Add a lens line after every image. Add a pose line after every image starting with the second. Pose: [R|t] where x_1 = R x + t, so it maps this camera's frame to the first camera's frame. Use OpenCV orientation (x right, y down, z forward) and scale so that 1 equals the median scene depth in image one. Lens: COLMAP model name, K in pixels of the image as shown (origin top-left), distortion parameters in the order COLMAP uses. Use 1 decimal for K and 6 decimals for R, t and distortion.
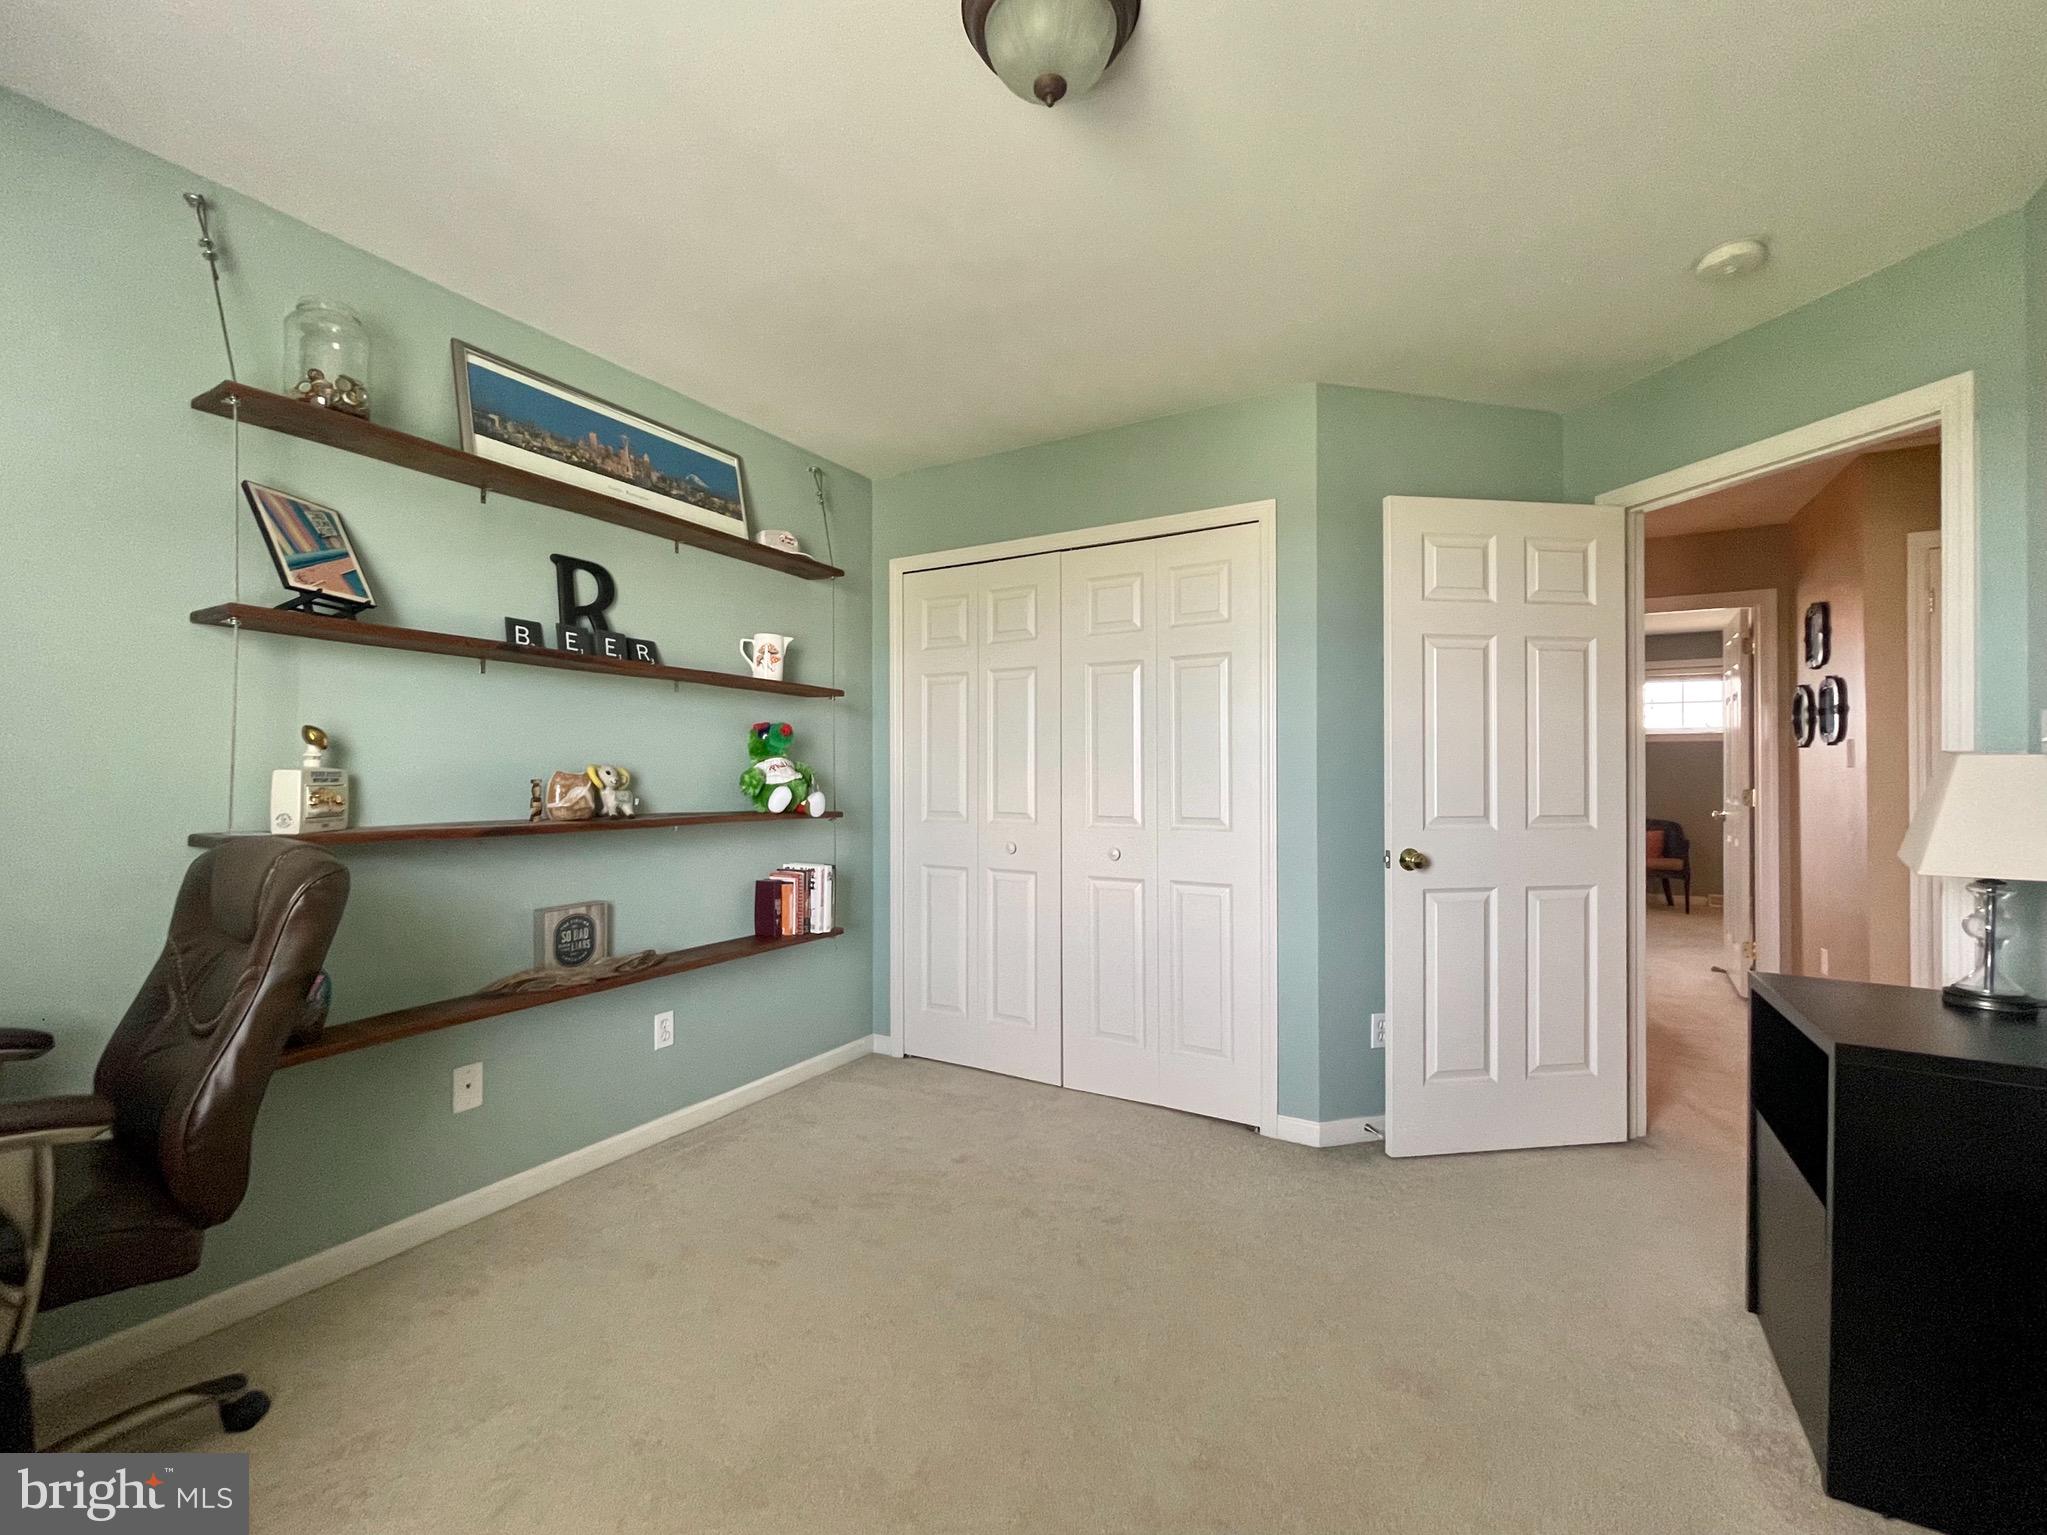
lens RADIAL K [[824.6, 0, 1010.5], [0, 824.6, 768.6], [0, 0, 1]] dist [-0.002563, 0.000248]
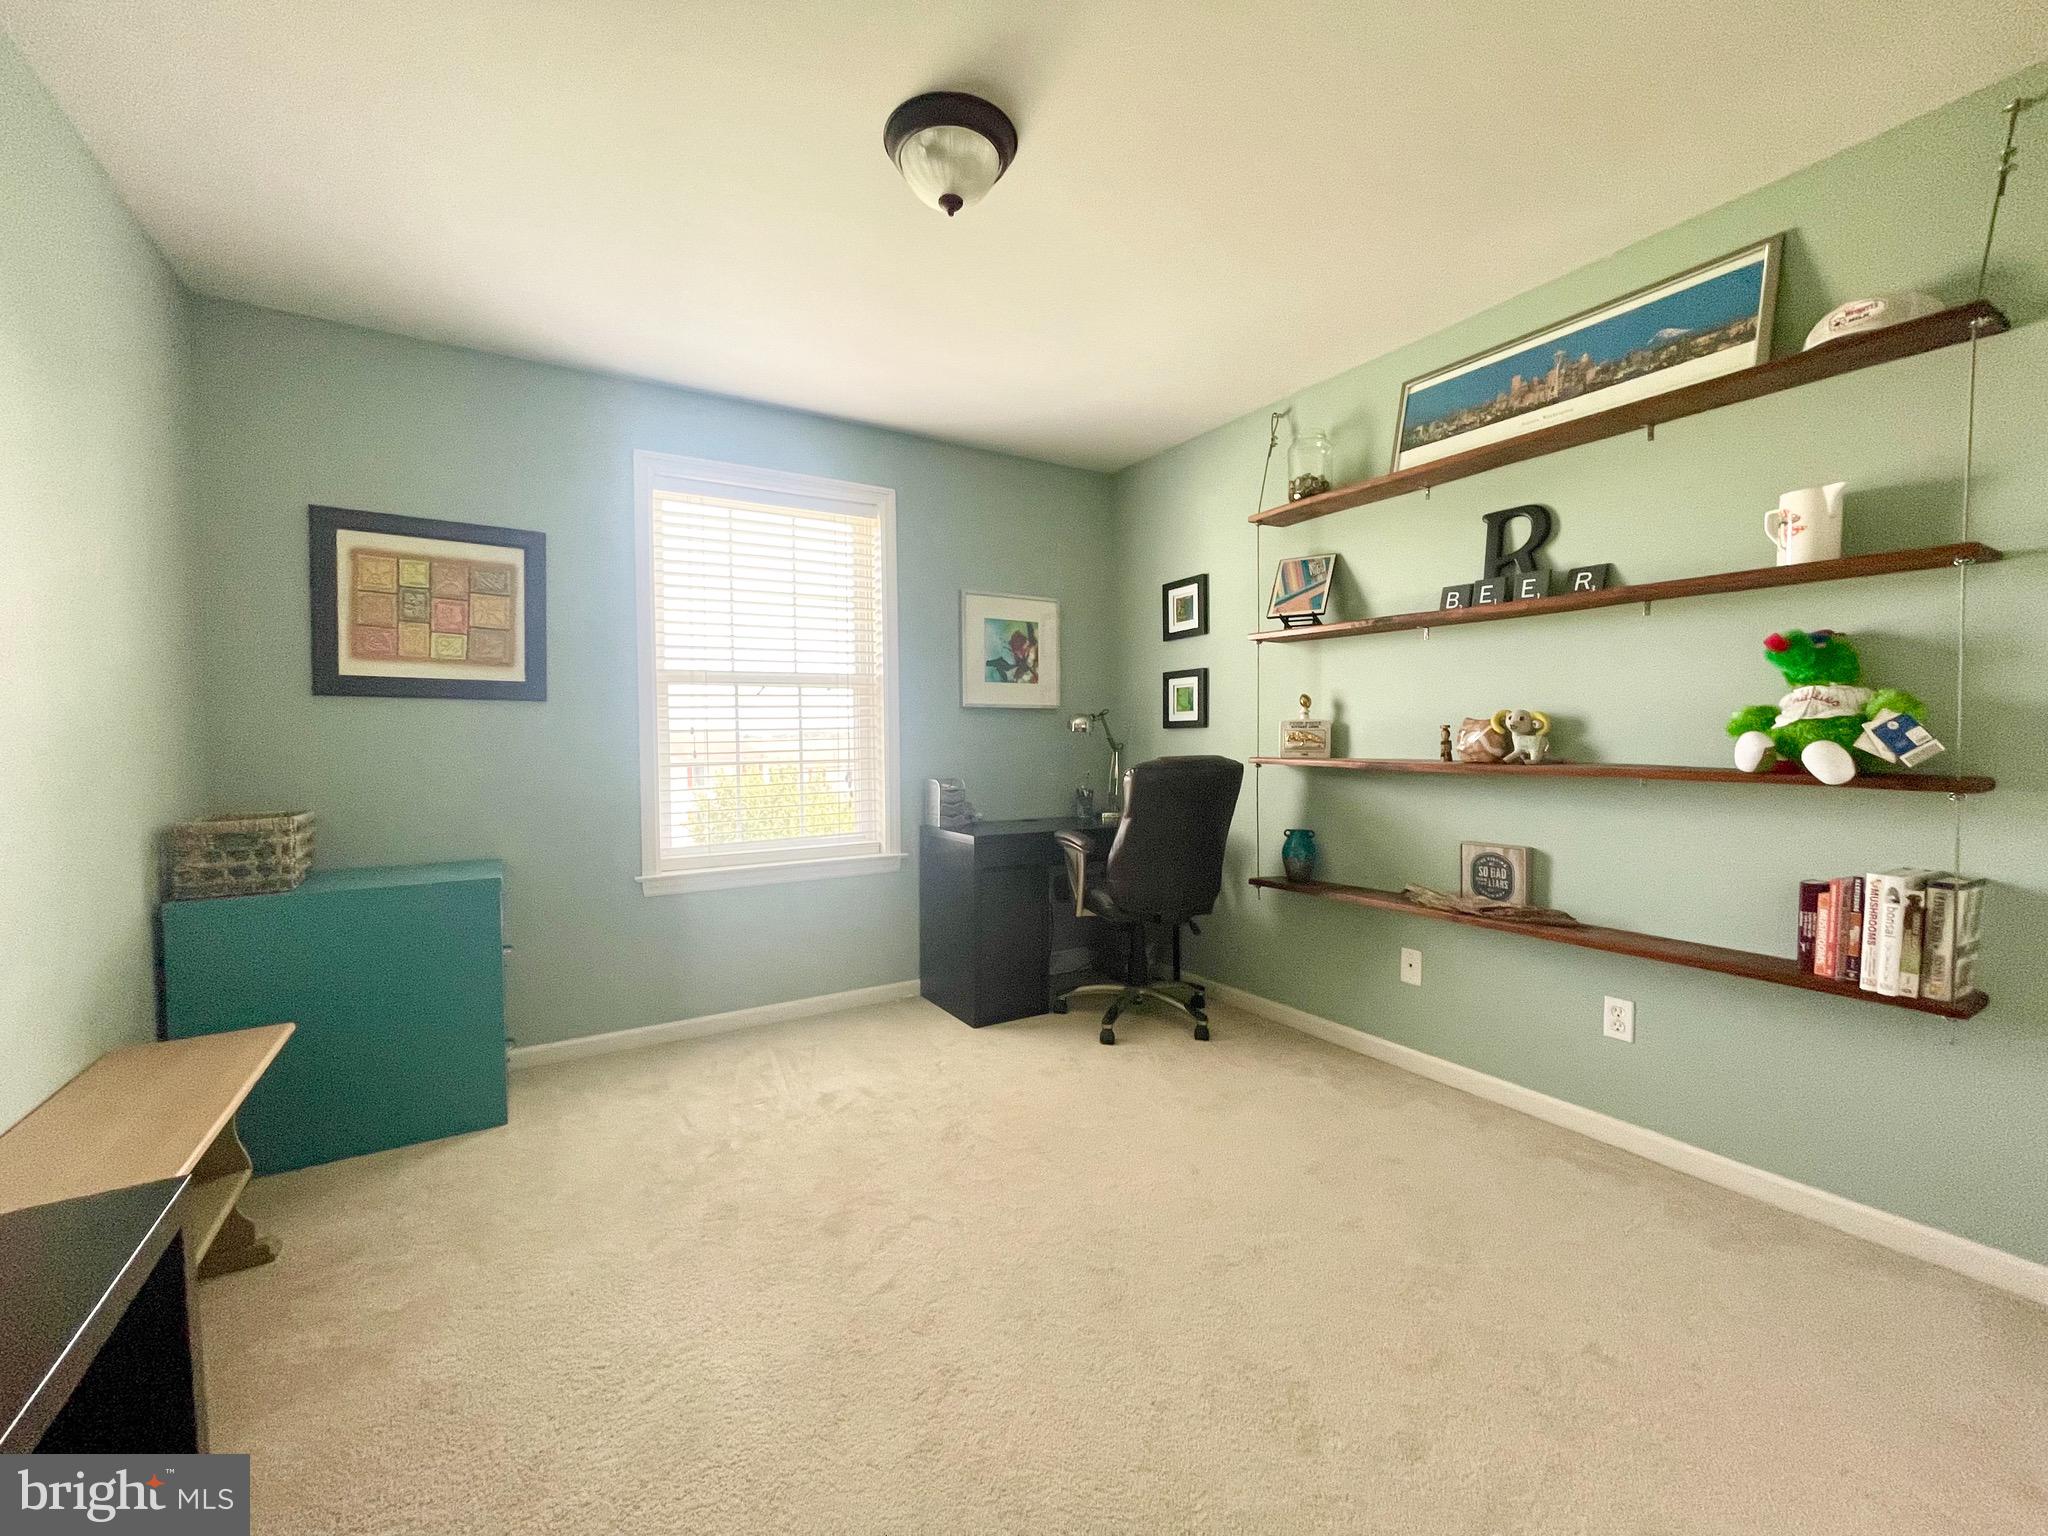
lens RADIAL K [[825.8, 0, 1011.7], [0, 825.8, 763.6], [0, 0, 1]] dist [-0.000744, 0.000358]
pose [[-0.448556, 0.030306, -0.893241, 0.688630], [0.011215, 0.999537, 0.028281, 0.025785], [0.893684, 0.002668, -0.448689, 0.925609]]
